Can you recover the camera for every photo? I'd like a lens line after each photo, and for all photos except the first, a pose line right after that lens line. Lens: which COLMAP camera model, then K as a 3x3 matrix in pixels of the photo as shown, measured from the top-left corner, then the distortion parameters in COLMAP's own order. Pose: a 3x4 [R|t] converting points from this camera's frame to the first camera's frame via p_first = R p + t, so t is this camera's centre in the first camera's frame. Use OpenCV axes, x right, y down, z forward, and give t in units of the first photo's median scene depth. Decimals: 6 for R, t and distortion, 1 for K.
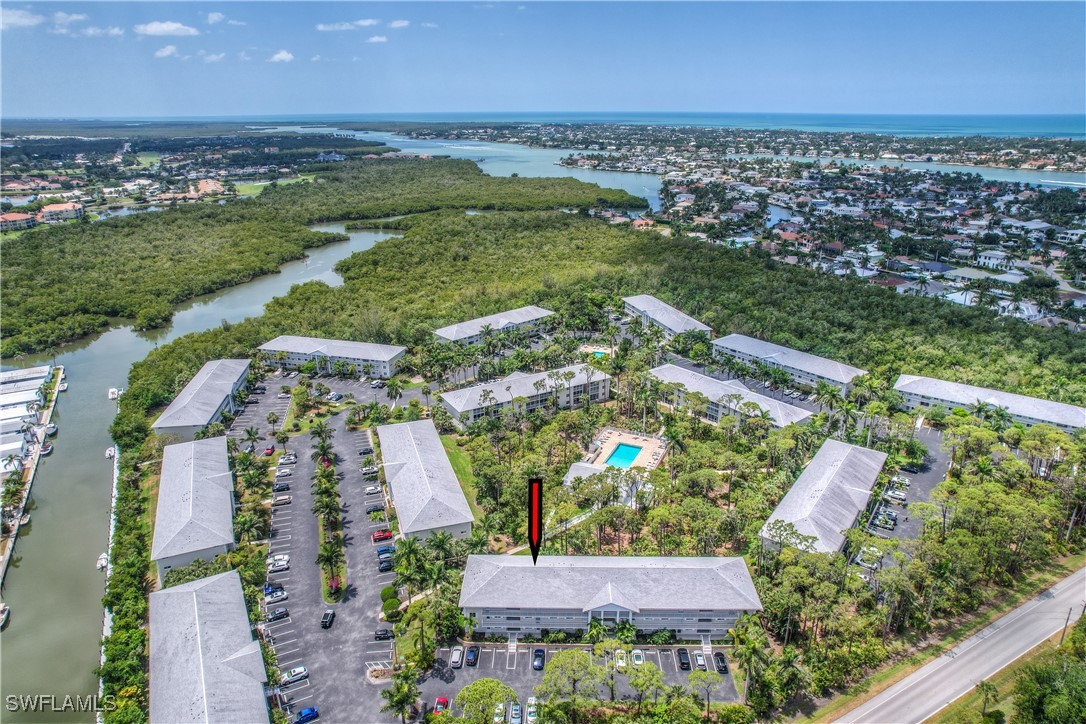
lens RADIAL K [[689.6, 0, 543.0], [0, 689.6, 362.0], [0, 0, 1]] dist [-0.084097, 0.078005]
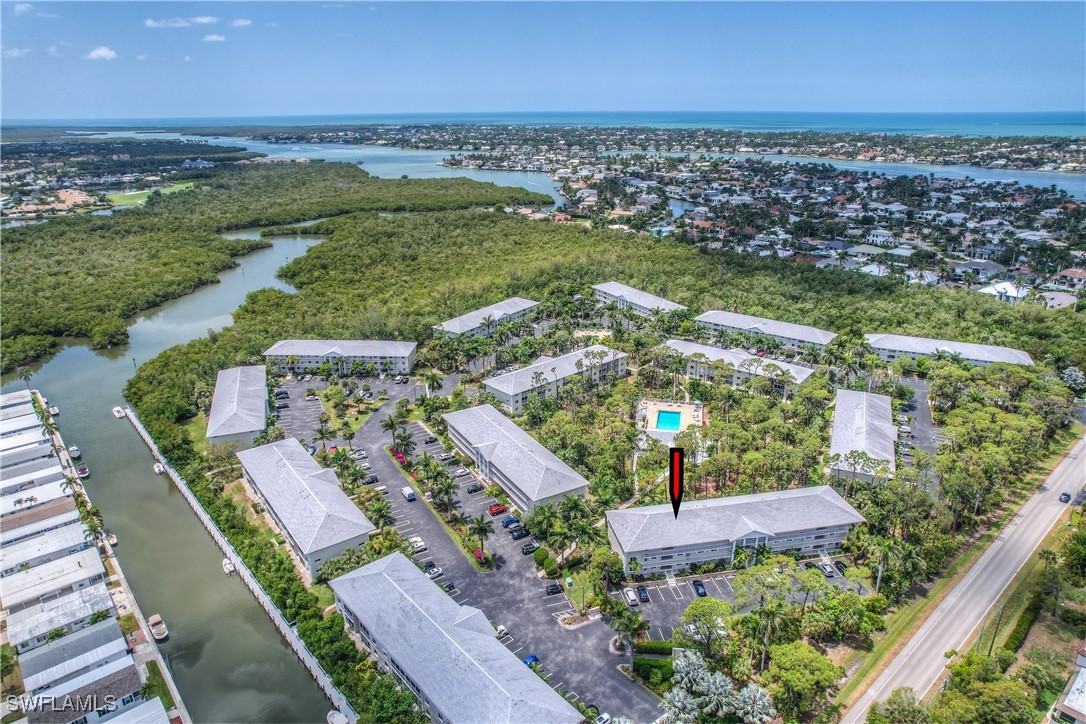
lens RADIAL K [[689.6, 0, 543.0], [0, 689.6, 362.0], [0, 0, 1]] dist [-0.084097, 0.078005]
pose [[0.978800, -0.075777, 0.190283, -0.147410], [0.075917, 0.997093, 0.006565, 0.010048], [-0.190227, 0.008020, 0.981707, -0.025326]]
